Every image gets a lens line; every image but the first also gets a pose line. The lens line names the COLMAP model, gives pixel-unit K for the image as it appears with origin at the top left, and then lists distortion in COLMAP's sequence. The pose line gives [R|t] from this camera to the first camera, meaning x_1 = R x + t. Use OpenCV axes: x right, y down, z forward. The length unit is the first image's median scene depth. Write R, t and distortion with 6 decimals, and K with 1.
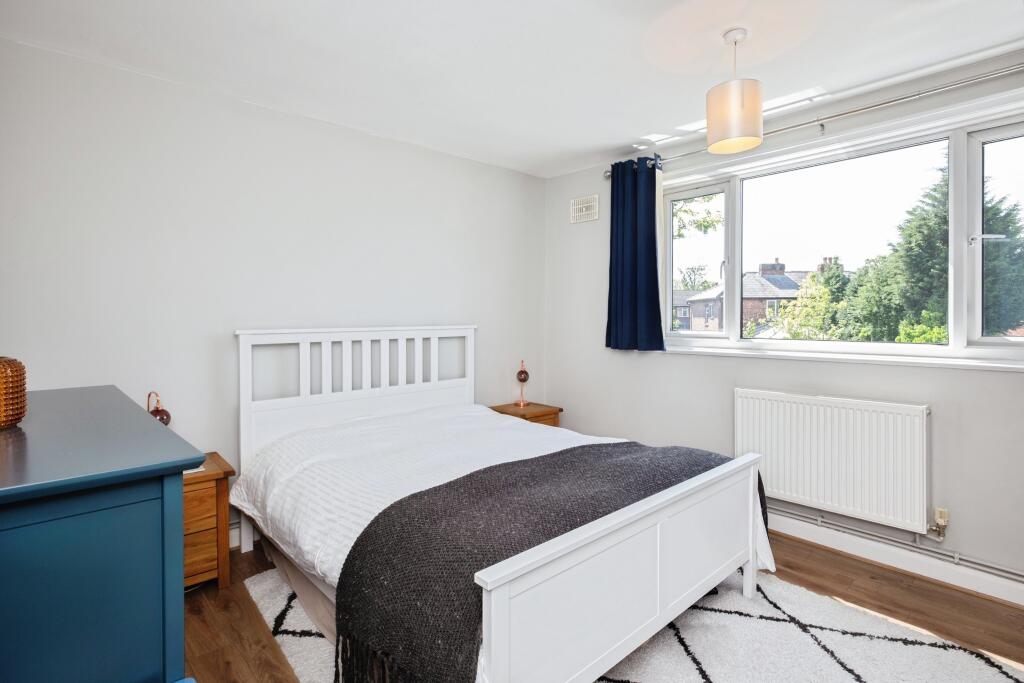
lens RADIAL K [[492.9, 0, 507.6], [0, 492.9, 320.5], [0, 0, 1]] dist [0.001659, 0.000235]
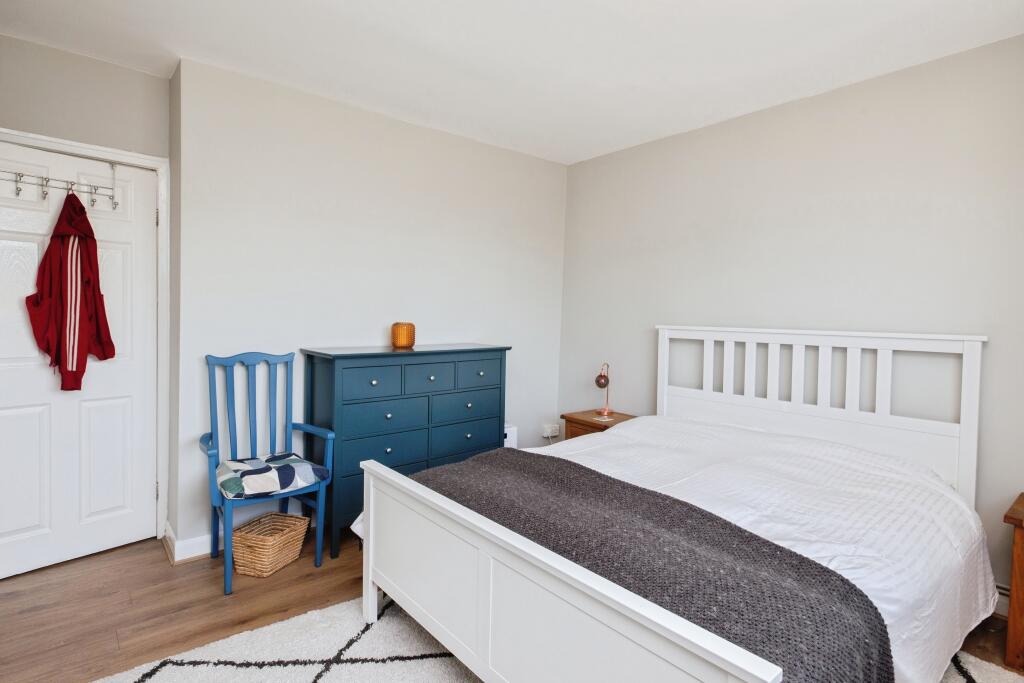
lens RADIAL K [[492.9, 0, 507.6], [0, 492.9, 320.5], [0, 0, 1]] dist [0.001659, 0.000235]
pose [[-0.016467, 0.018401, -0.999695, 0.650050], [-0.024719, 0.999518, 0.018805, -0.007130], [0.999559, 0.025021, -0.016004, 0.584349]]
